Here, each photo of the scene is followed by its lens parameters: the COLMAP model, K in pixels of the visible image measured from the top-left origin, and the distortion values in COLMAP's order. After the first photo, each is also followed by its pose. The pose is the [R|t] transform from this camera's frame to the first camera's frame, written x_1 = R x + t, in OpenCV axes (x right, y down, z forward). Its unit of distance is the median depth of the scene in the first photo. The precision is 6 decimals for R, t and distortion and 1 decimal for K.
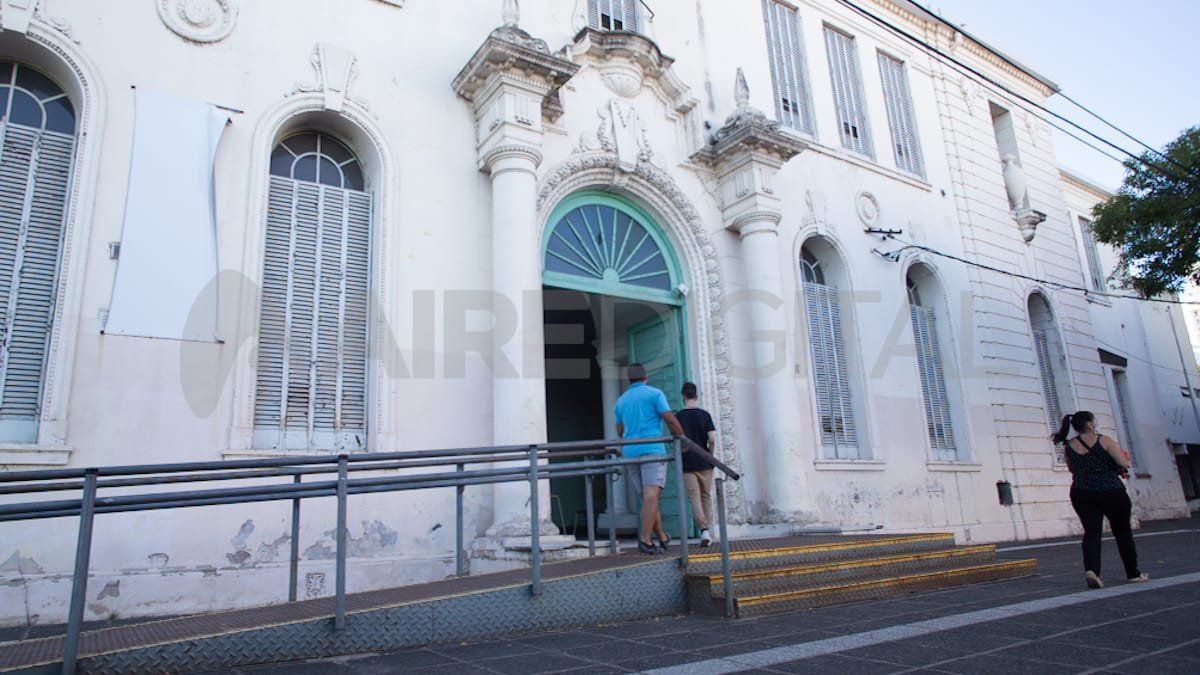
lens RADIAL K [[695.7, 0, 600.0], [0, 695.7, 337.5], [0, 0, 1]] dist [-0.042025, 0.021347]
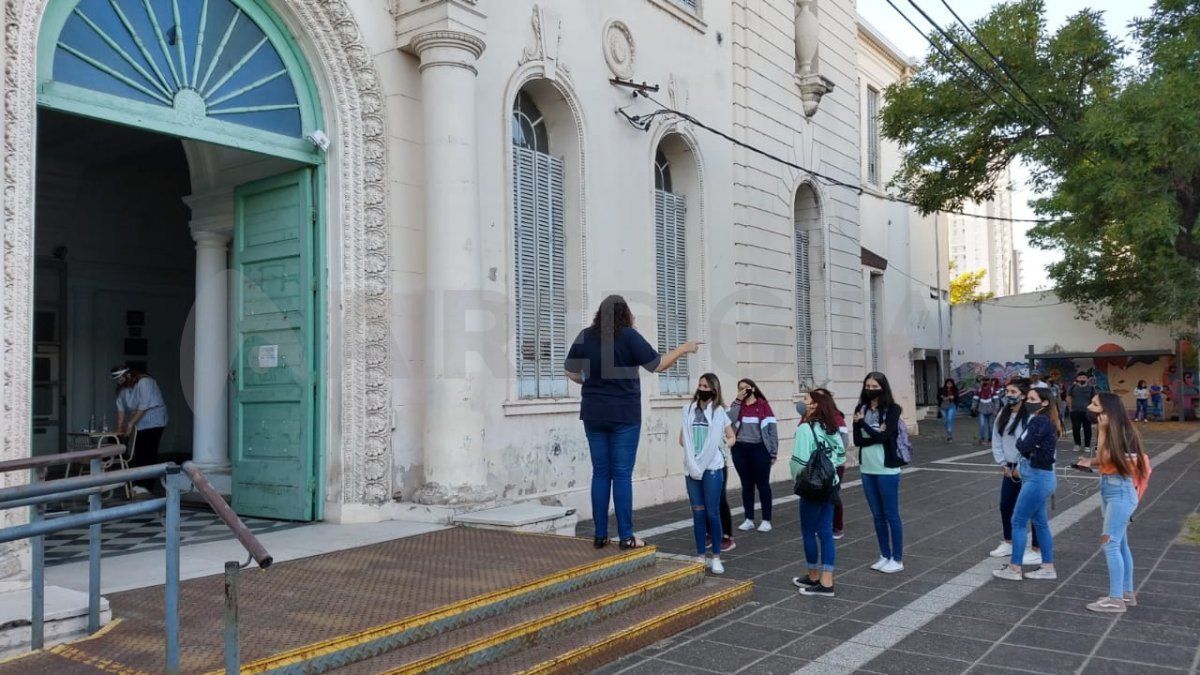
lens RADIAL K [[856.3, 0, 600.0], [0, 856.3, 337.5], [0, 0, 1]] dist [0.191770, -0.380167]
pose [[0.938234, 0.041921, 0.343452, 0.080162], [-0.105470, 0.980043, 0.168500, -0.046491], [-0.329534, -0.194317, 0.923931, 0.126956]]
